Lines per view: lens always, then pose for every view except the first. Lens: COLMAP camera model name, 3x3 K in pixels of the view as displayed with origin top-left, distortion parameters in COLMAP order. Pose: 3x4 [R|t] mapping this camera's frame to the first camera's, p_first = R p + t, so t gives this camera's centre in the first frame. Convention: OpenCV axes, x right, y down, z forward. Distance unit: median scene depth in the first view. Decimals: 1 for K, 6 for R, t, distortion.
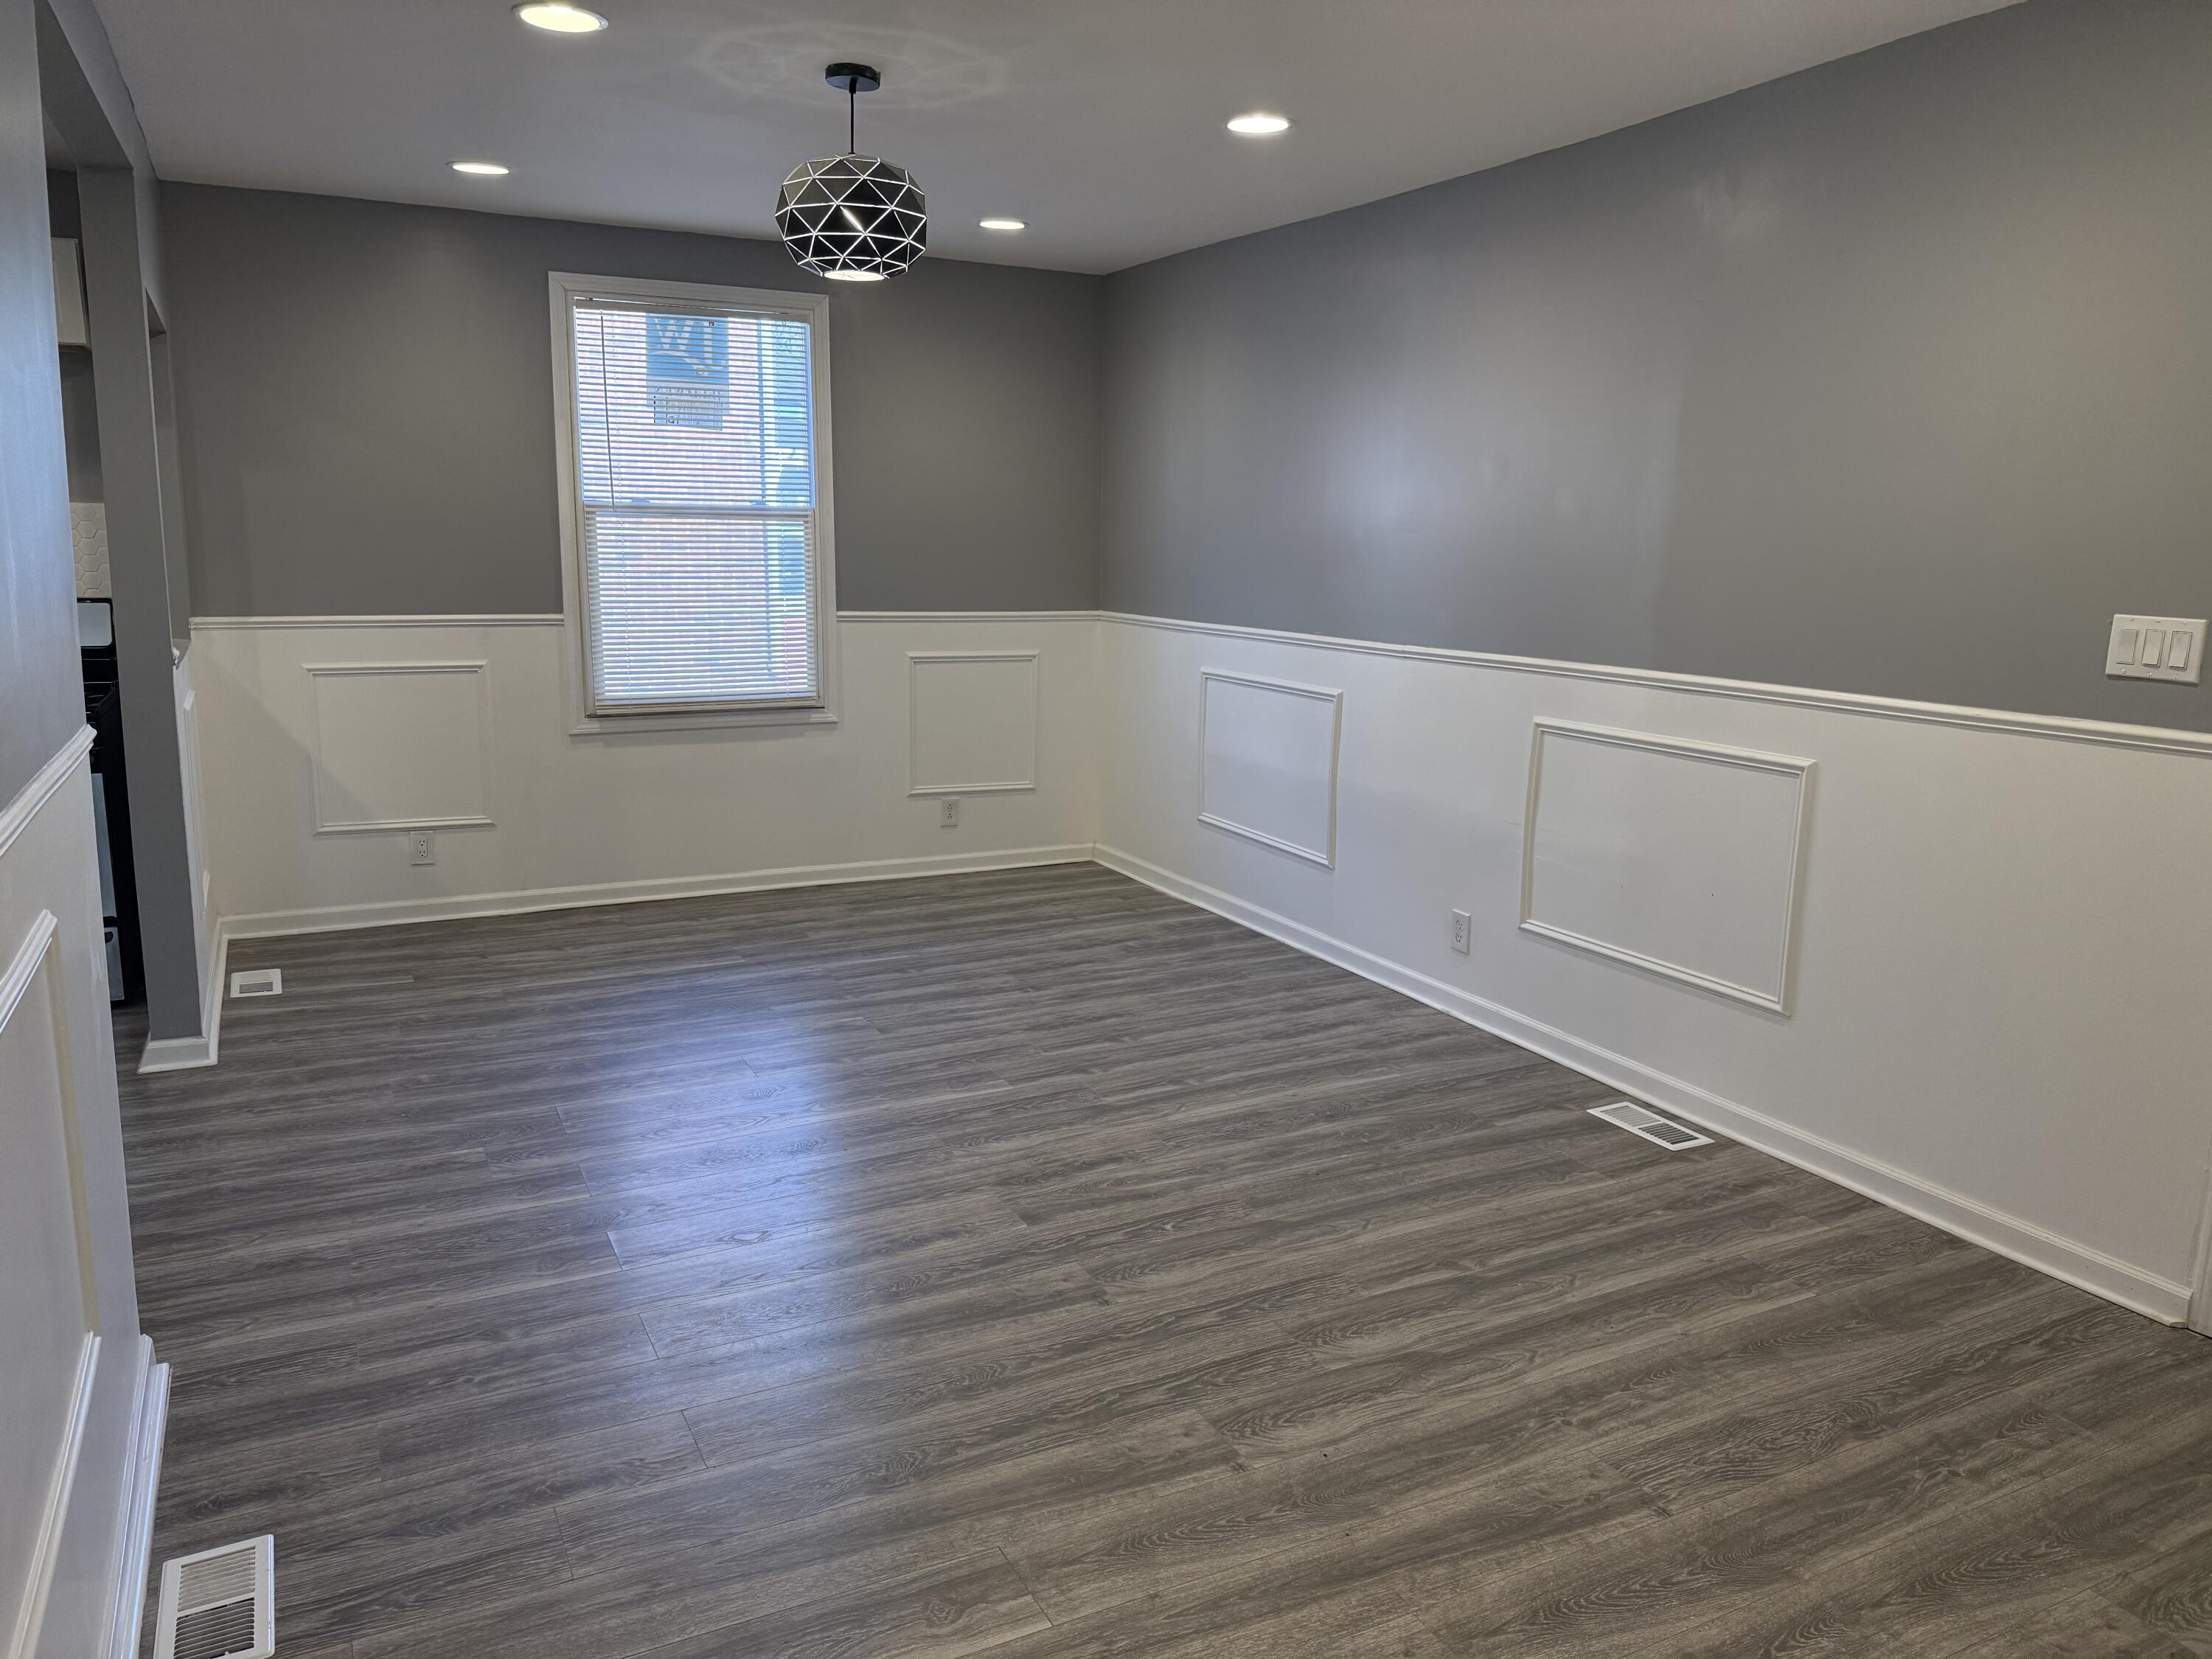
lens RADIAL K [[1538.2, 0, 1106.0], [0, 1538.2, 829.5], [0, 0, 1]] dist [0.099480, -0.135688]
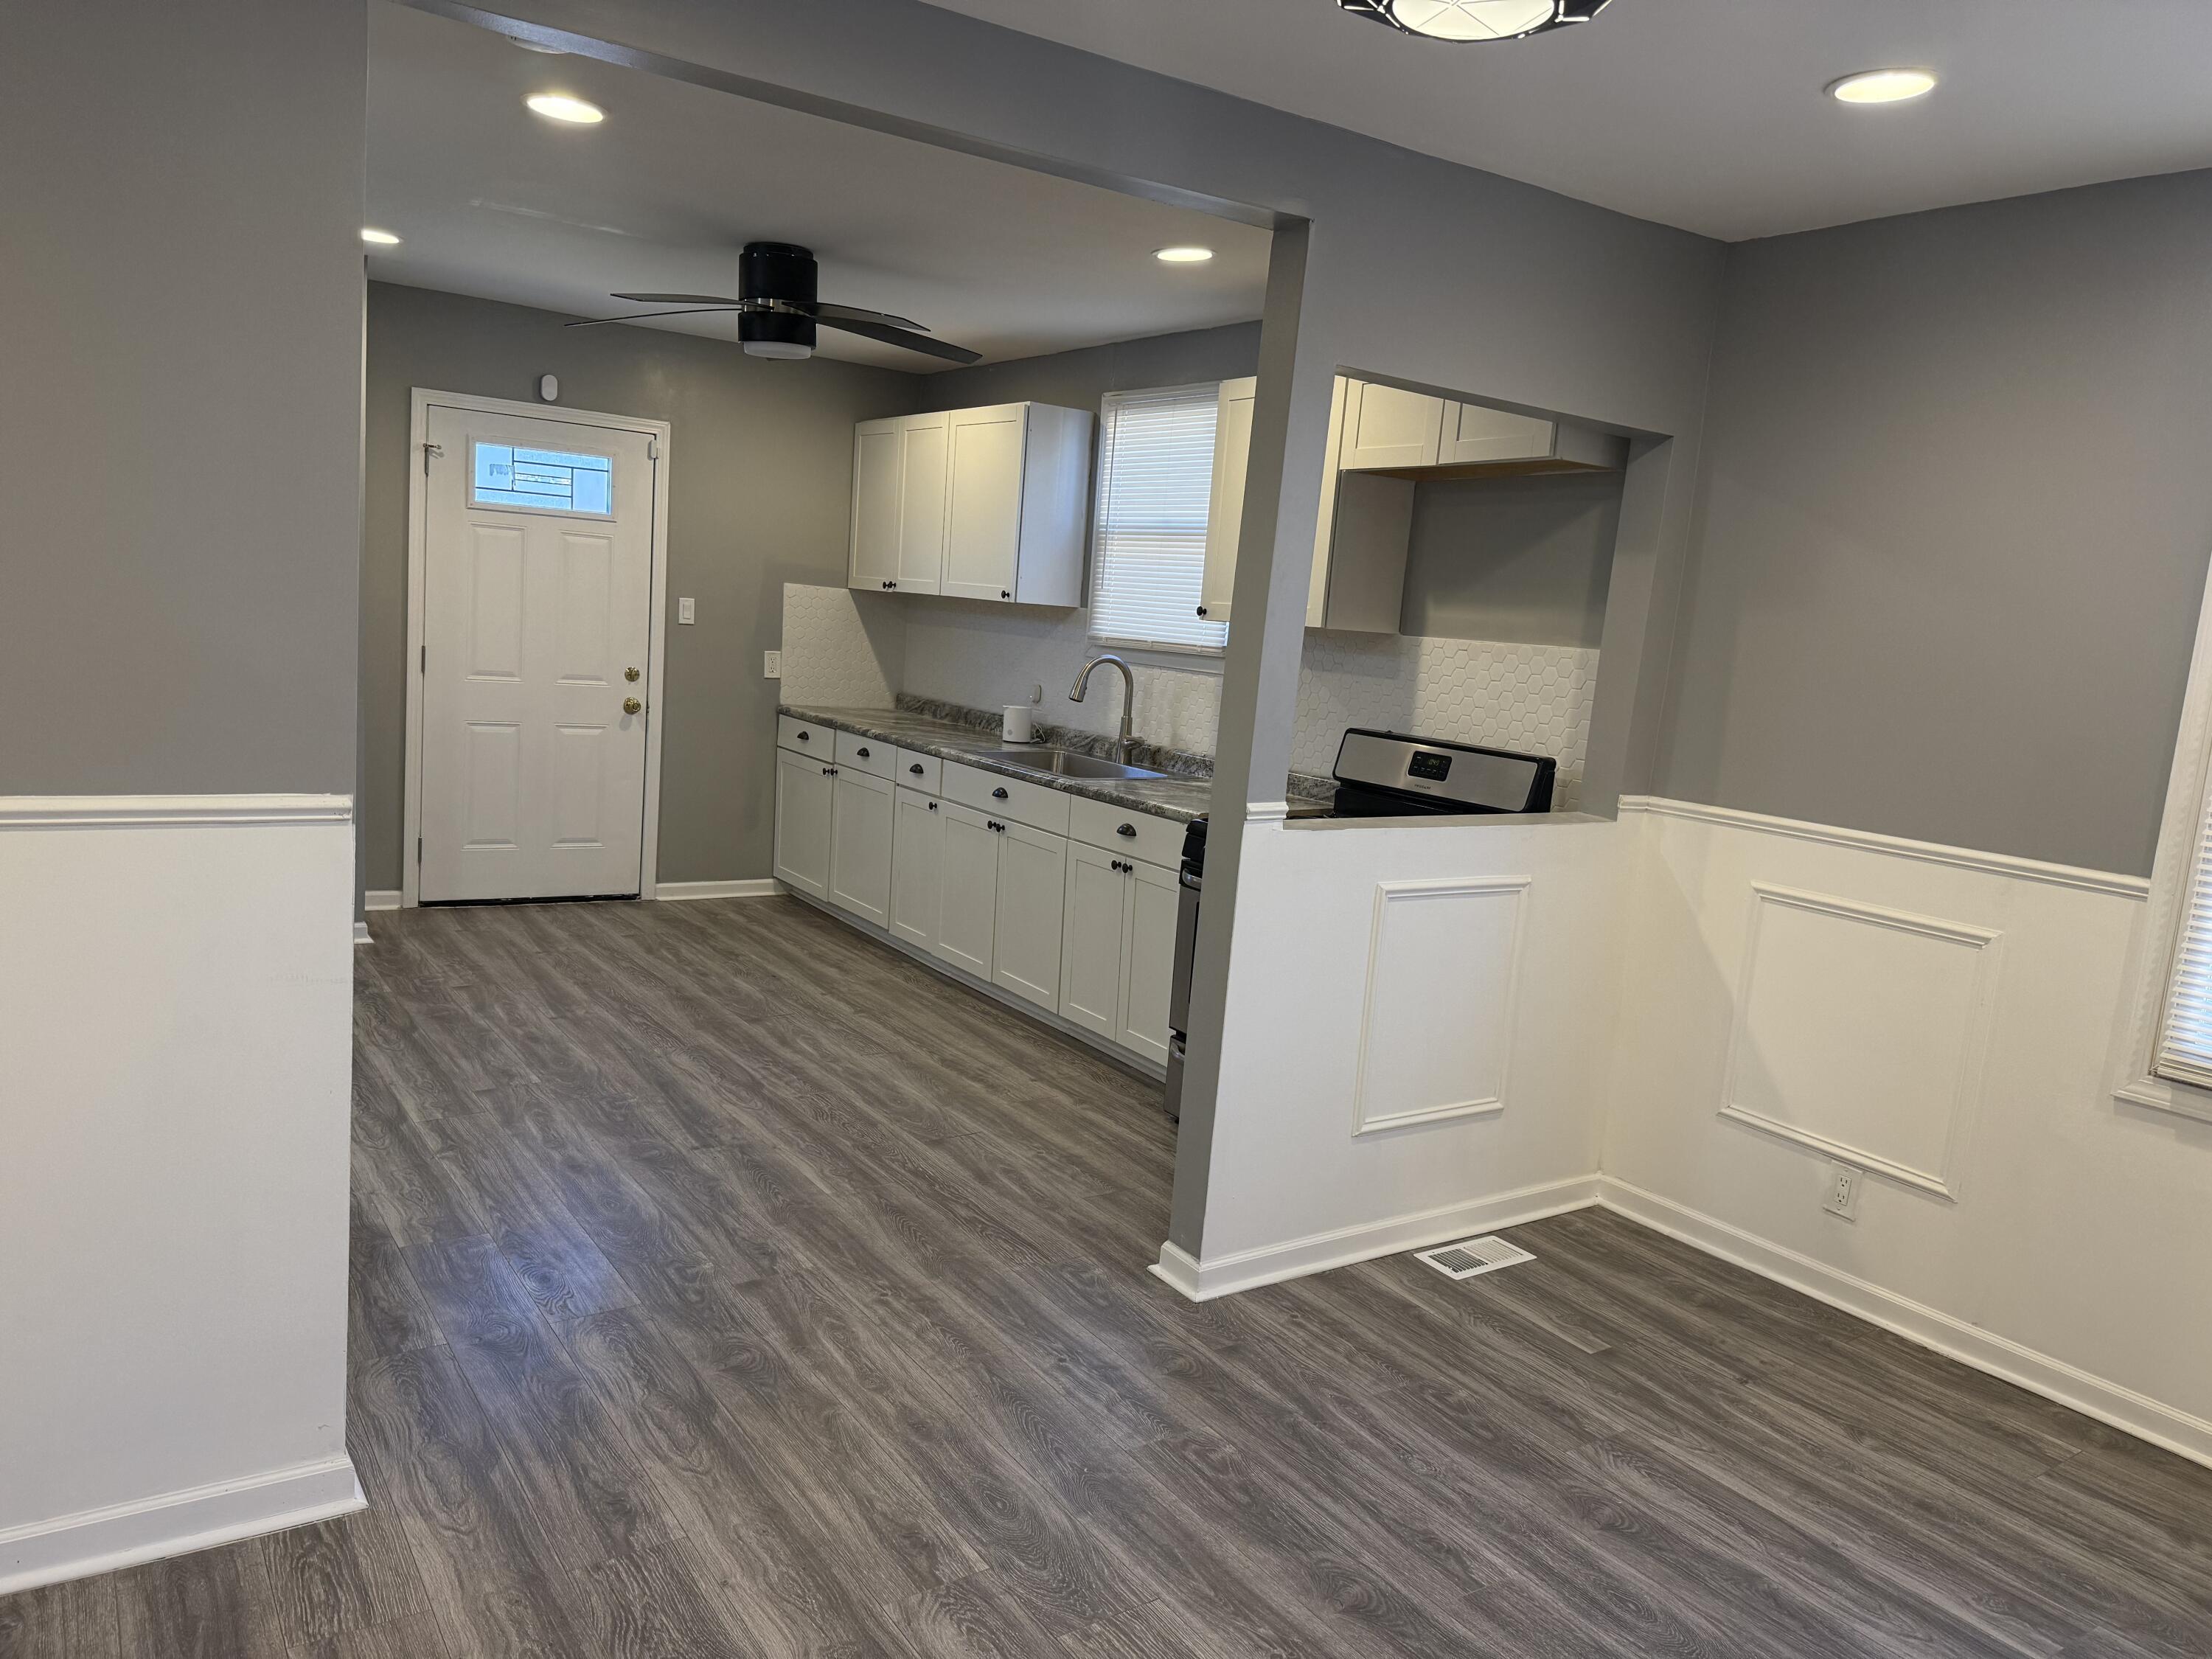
lens RADIAL K [[1538.2, 0, 1106.0], [0, 1538.2, 829.5], [0, 0, 1]] dist [0.099480, -0.135688]
pose [[0.129853, 0.134240, -0.982404, 0.195589], [-0.263832, 0.959752, 0.096272, -0.158946], [0.955788, 0.246689, 0.160044, 0.796882]]
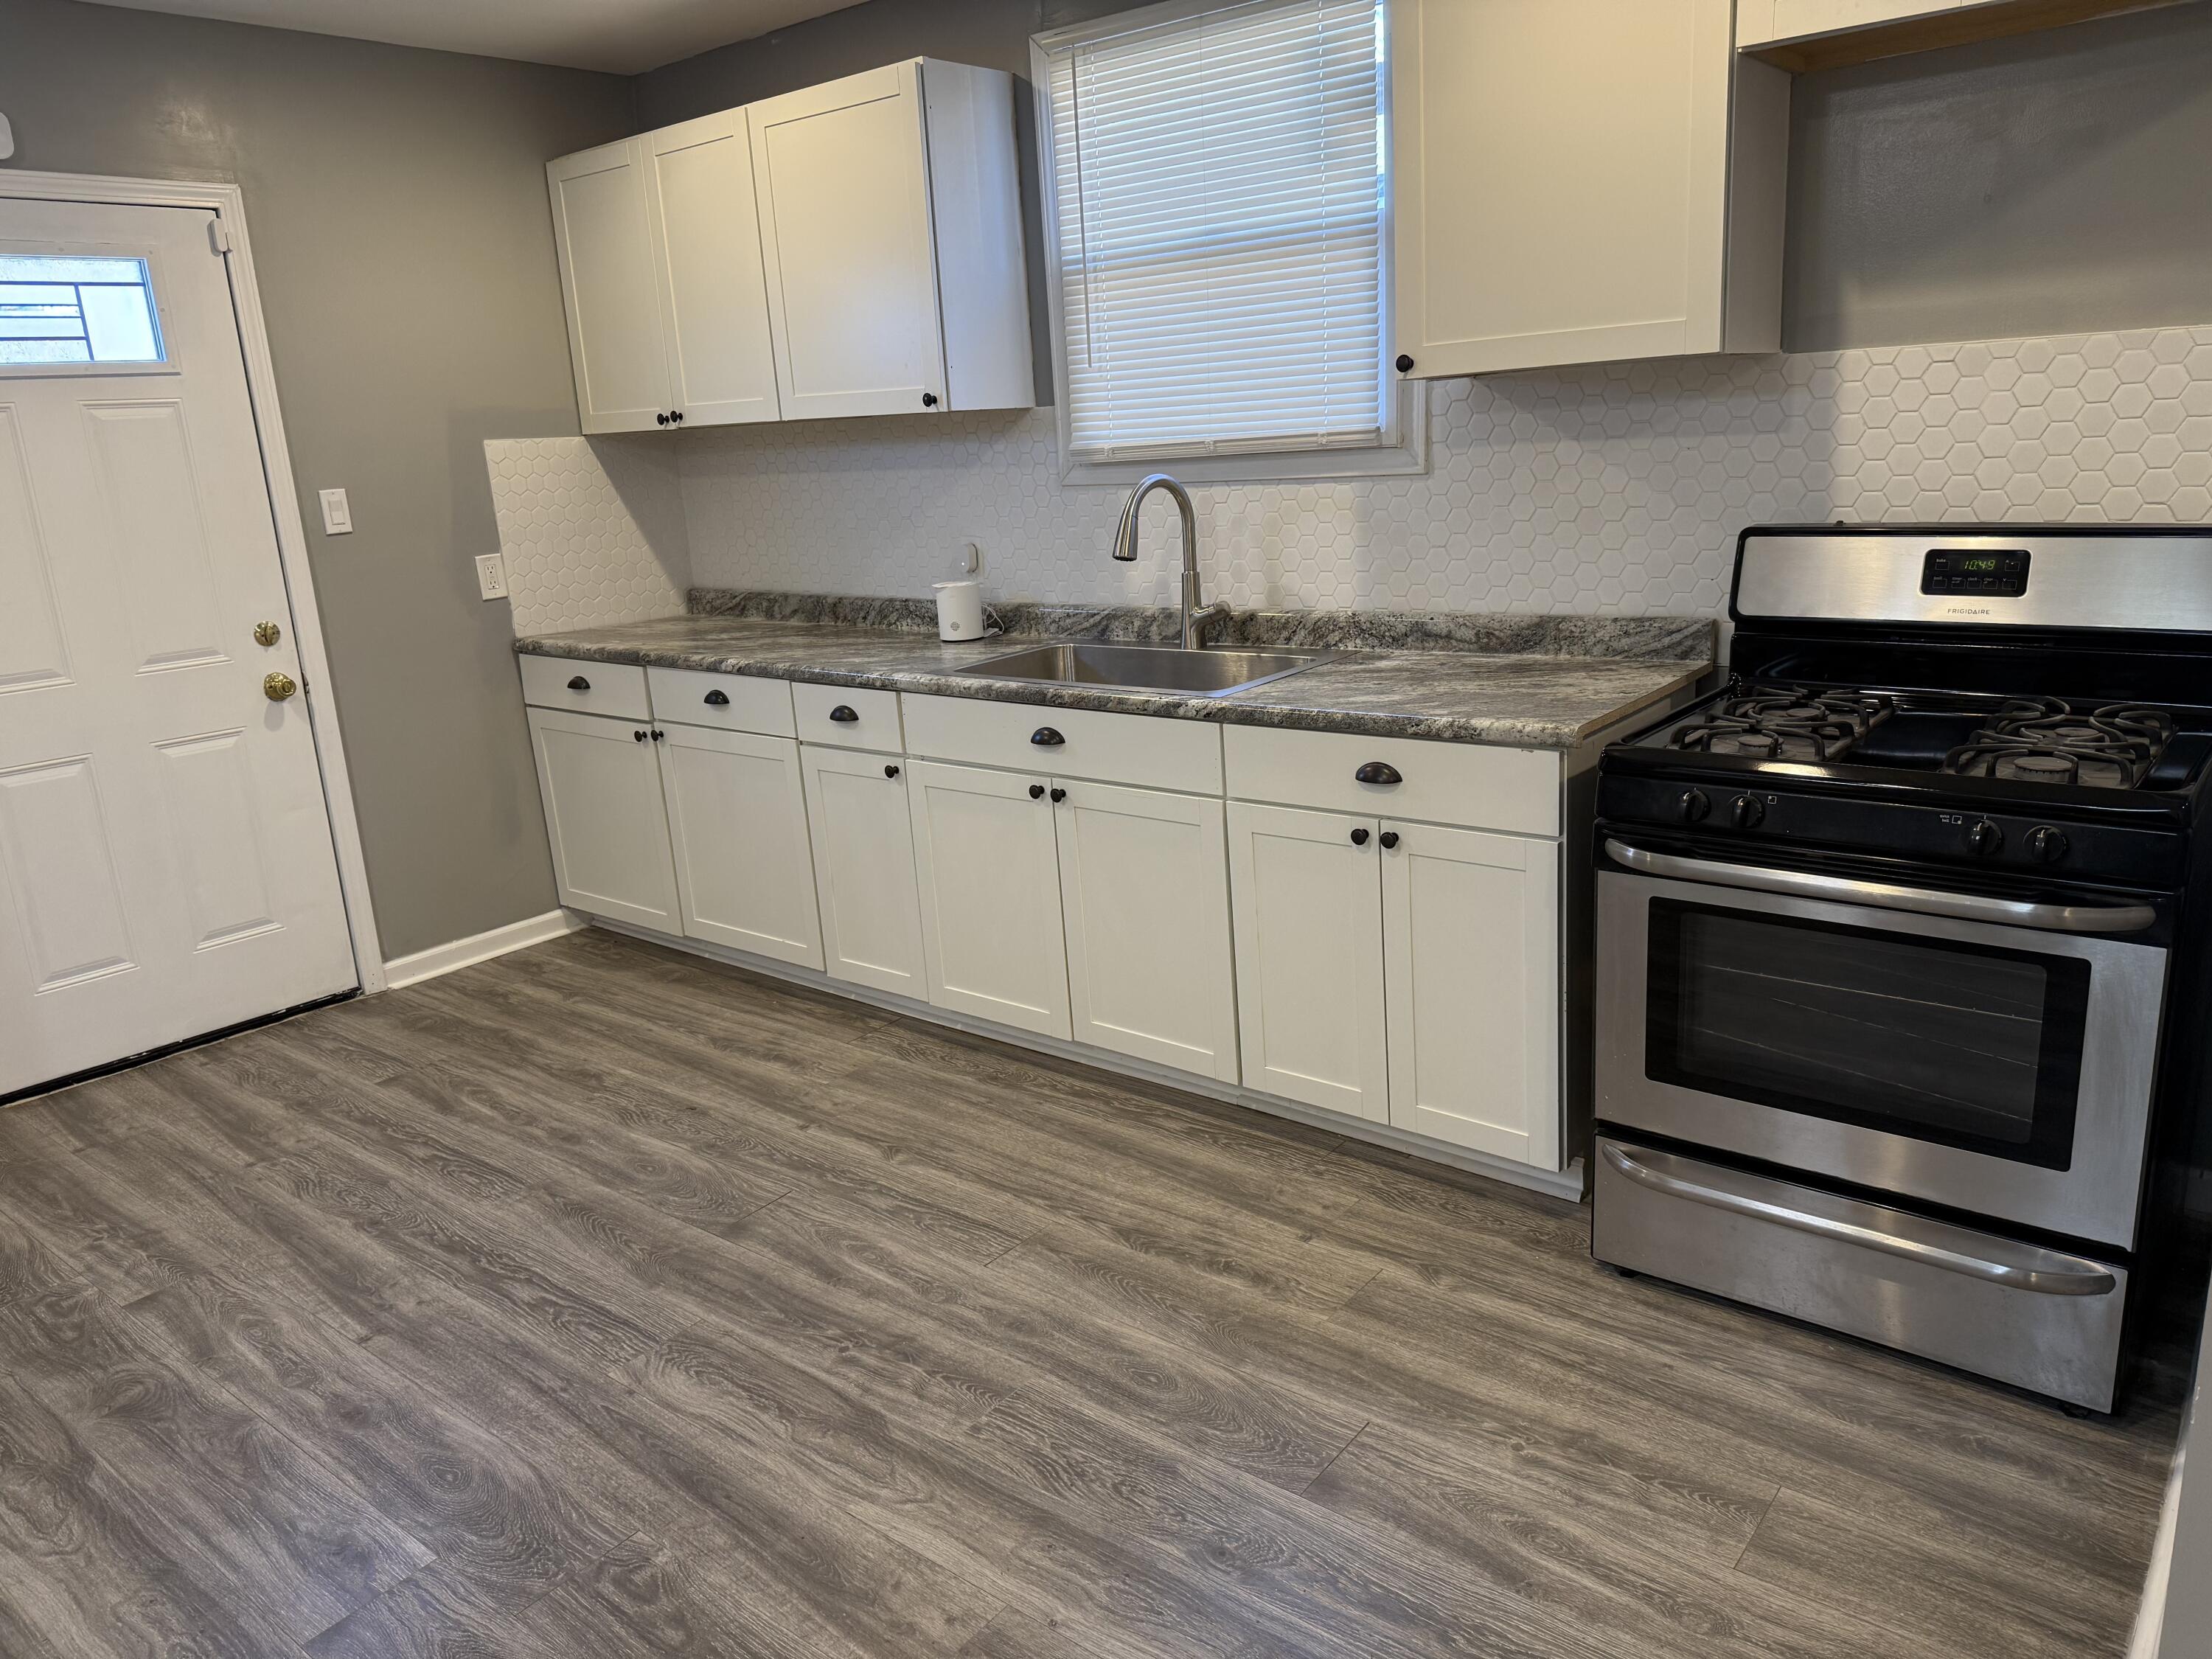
lens RADIAL K [[1540.2, 0, 1106.0], [0, 1540.2, 829.5], [0, 0, 1]] dist [0.085755, -0.145833]
pose [[0.401579, 0.191890, -0.895496, -0.420328], [-0.110292, 0.980820, 0.160714, -0.118956], [0.909159, 0.034226, 0.415040, 0.612819]]
